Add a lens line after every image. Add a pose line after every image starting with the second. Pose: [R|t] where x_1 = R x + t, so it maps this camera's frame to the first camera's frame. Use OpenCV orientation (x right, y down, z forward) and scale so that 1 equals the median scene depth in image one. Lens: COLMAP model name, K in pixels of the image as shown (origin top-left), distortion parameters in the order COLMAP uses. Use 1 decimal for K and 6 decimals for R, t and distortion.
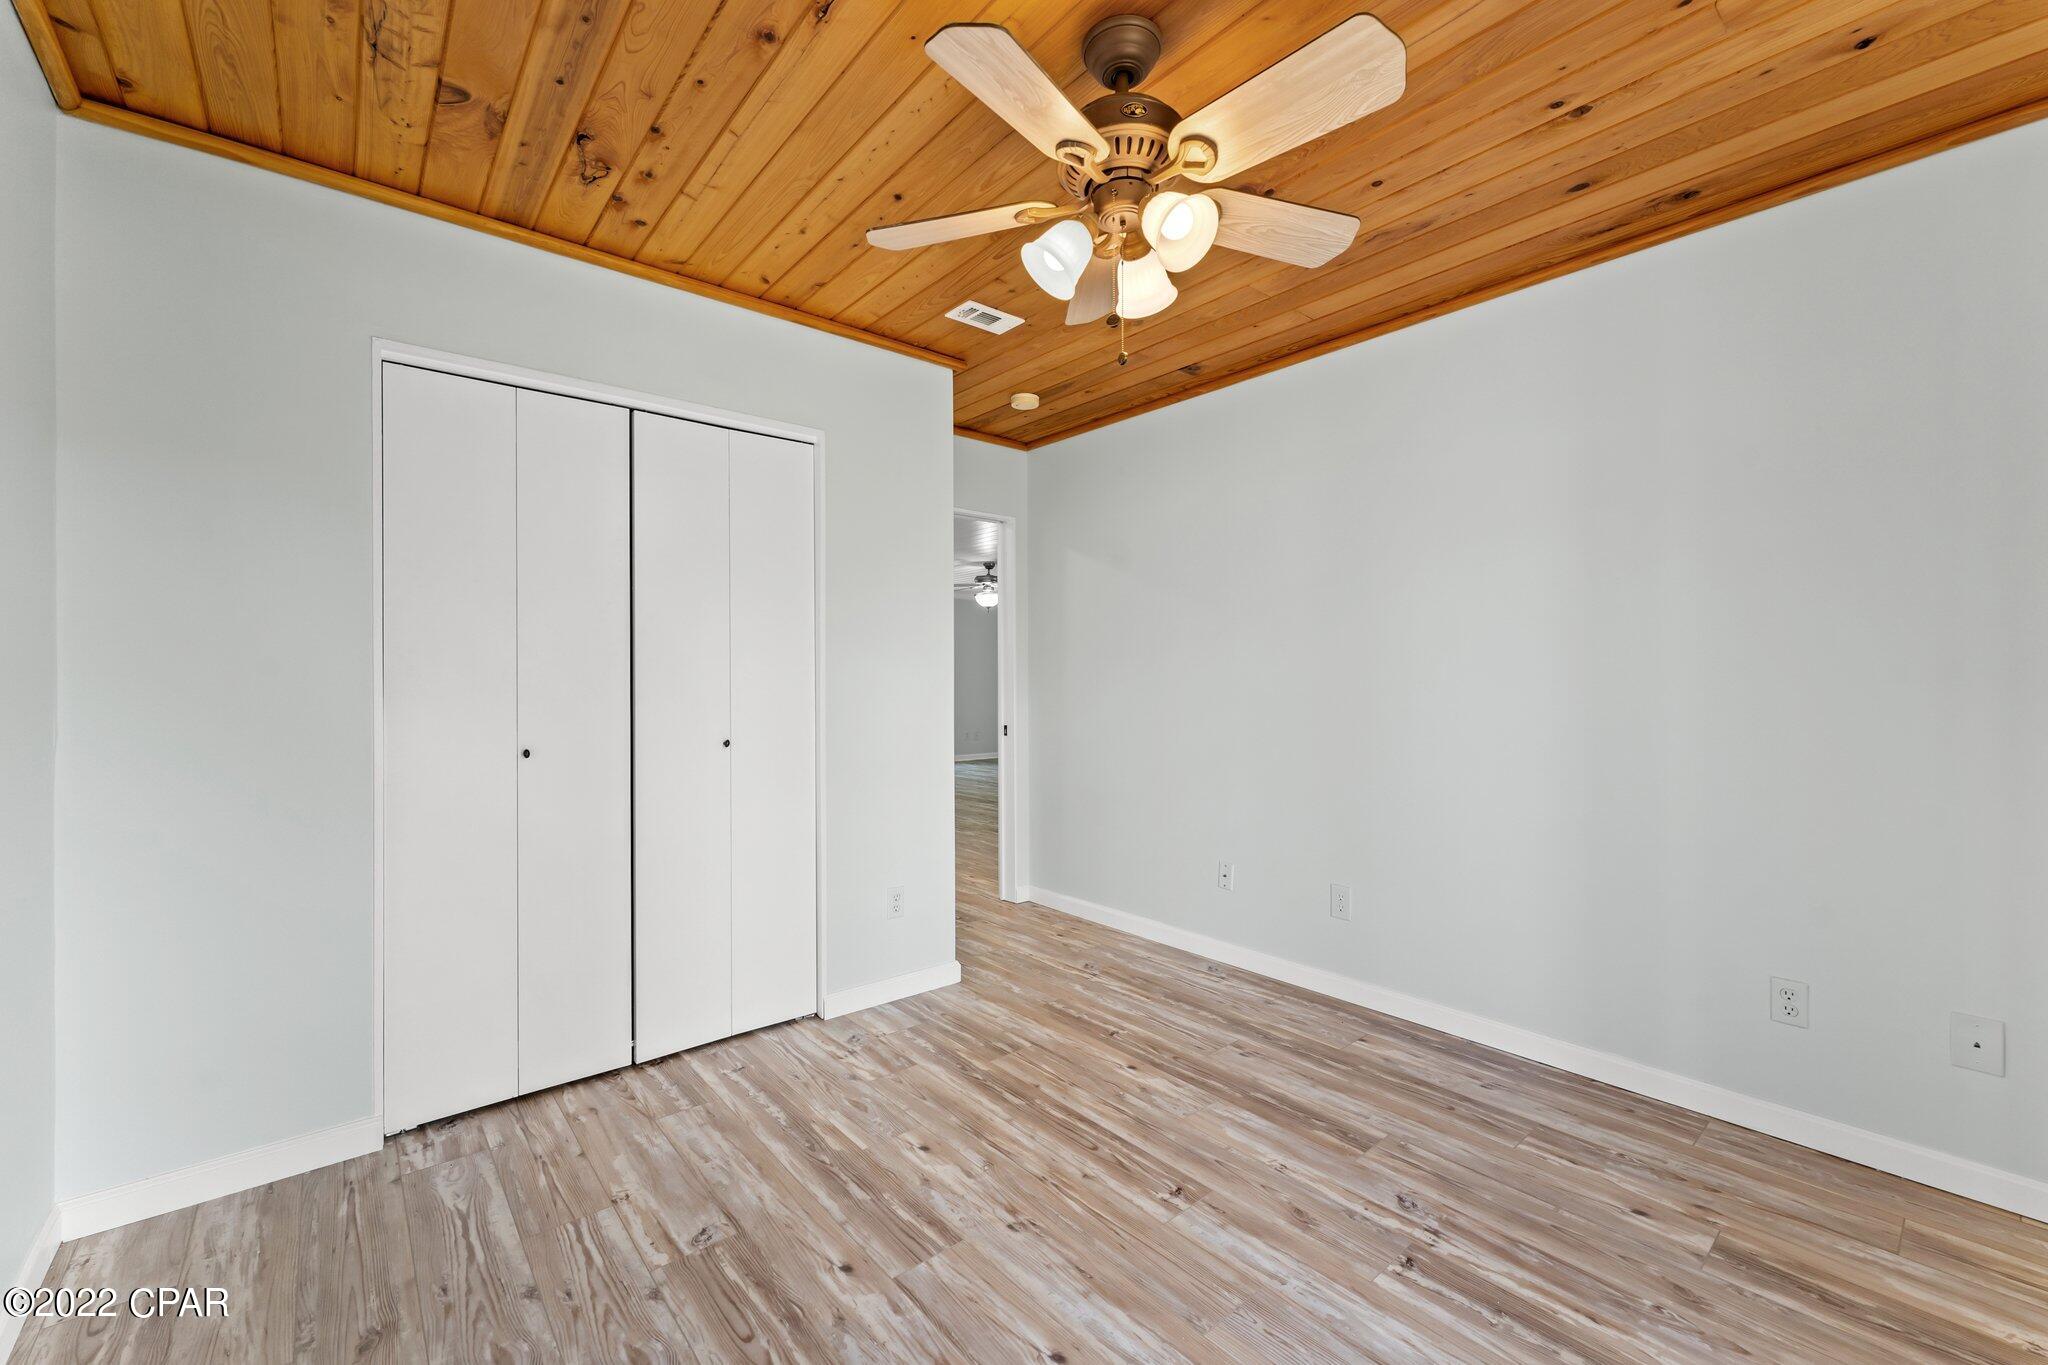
lens RADIAL K [[819.5, 0, 1021.6], [0, 819.5, 682.2], [0, 0, 1]] dist [0.001040, 0.000070]
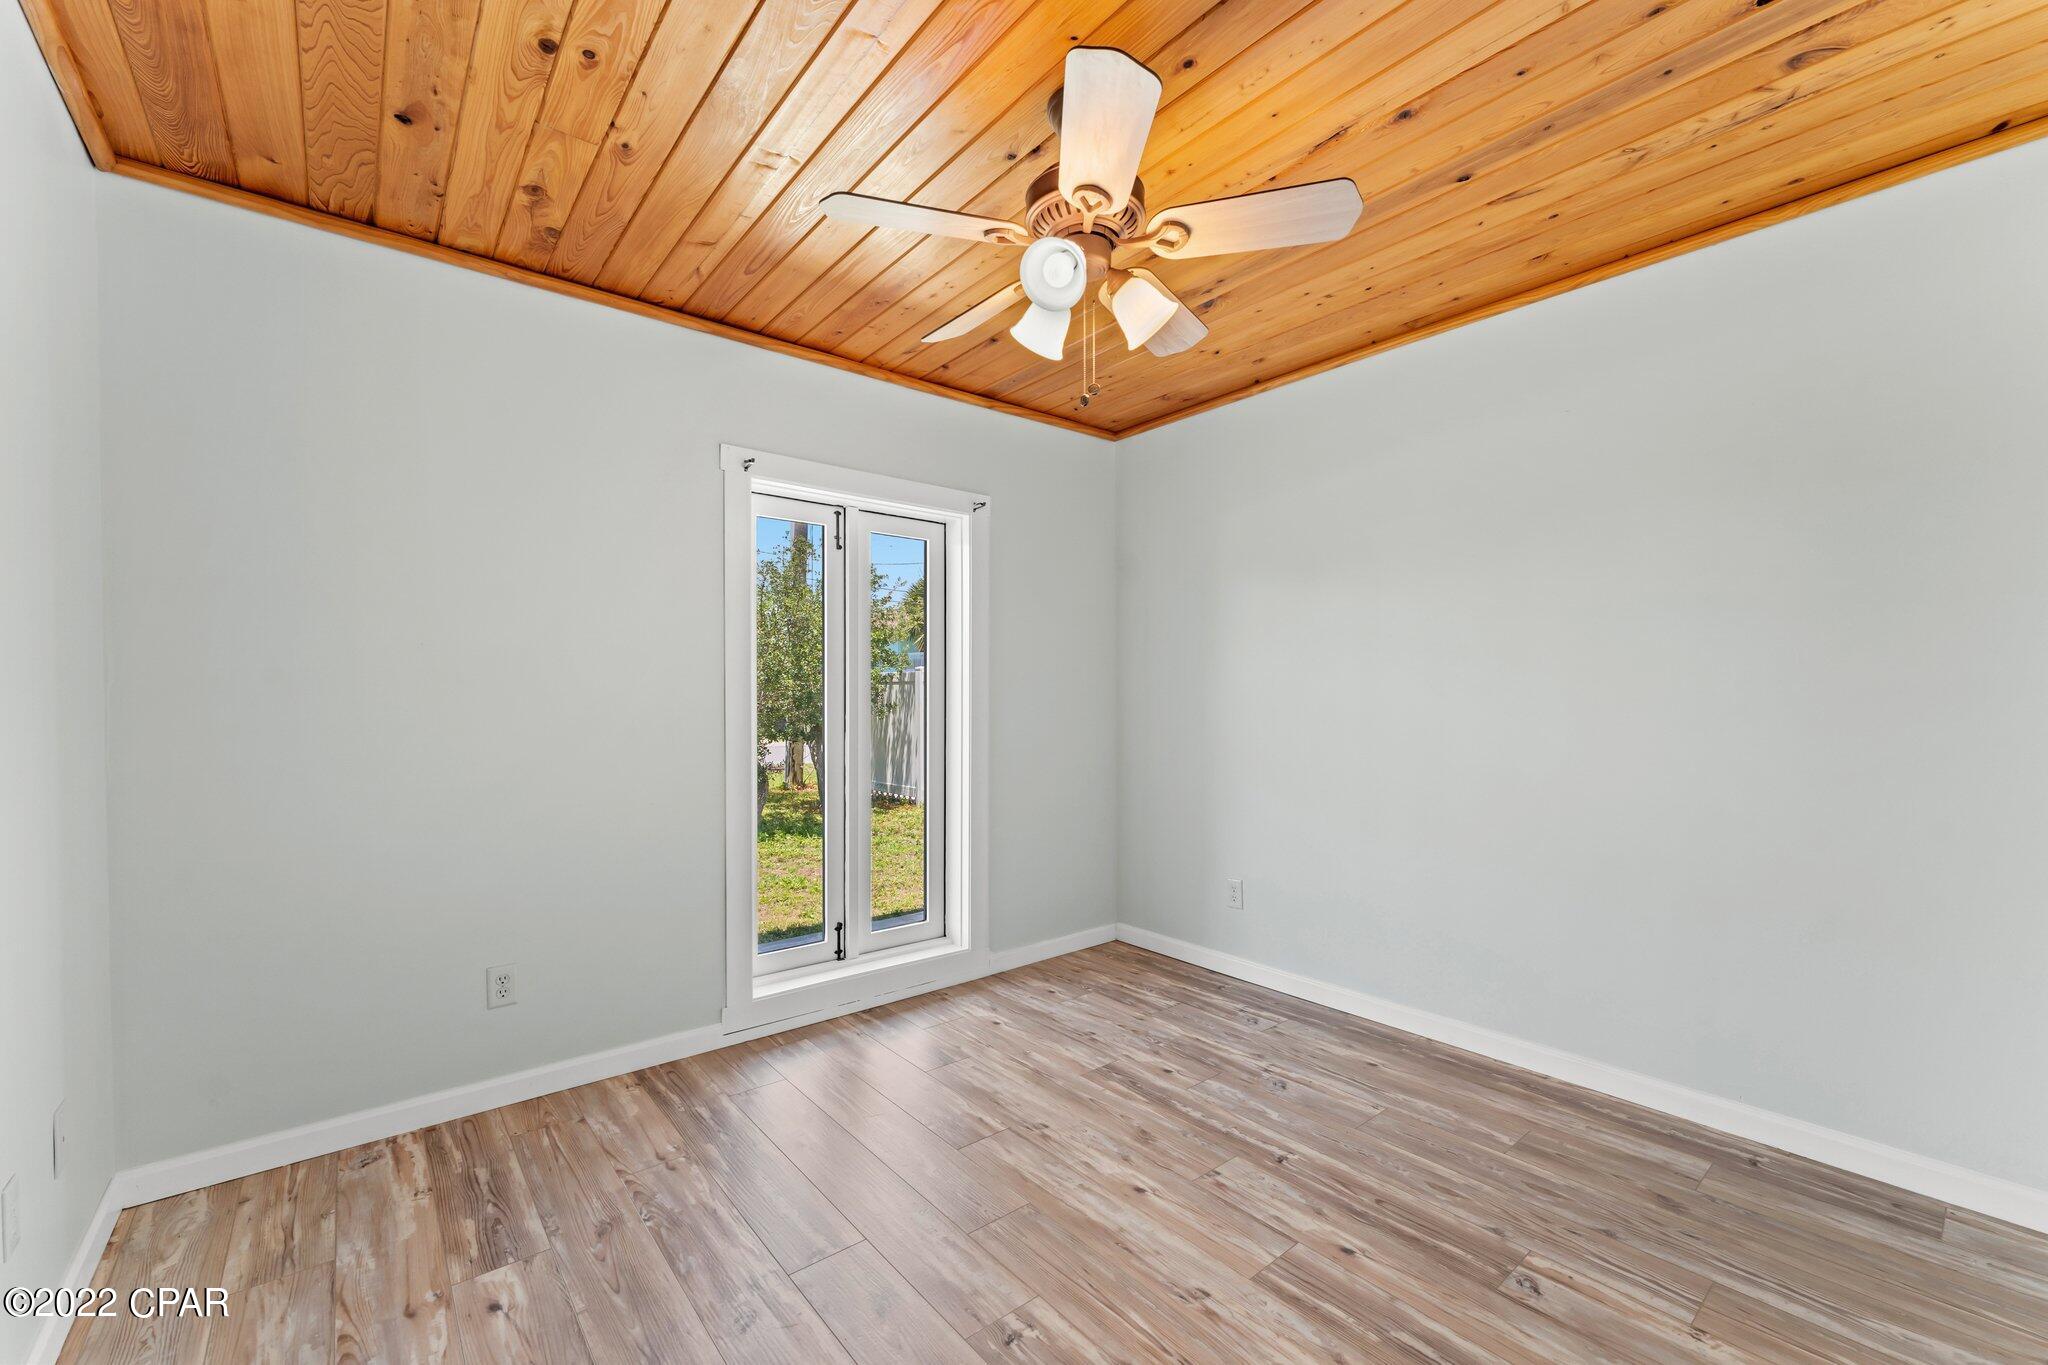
lens RADIAL K [[819.5, 0, 1025.7], [0, 819.5, 689.9], [0, 0, 1]] dist [0.001040, 0.000070]
pose [[-0.999901, 0.005697, 0.012900, 0.177318], [0.005605, 0.999959, -0.007137, -0.007505], [-0.012940, -0.007064, -0.999891, 1.972008]]
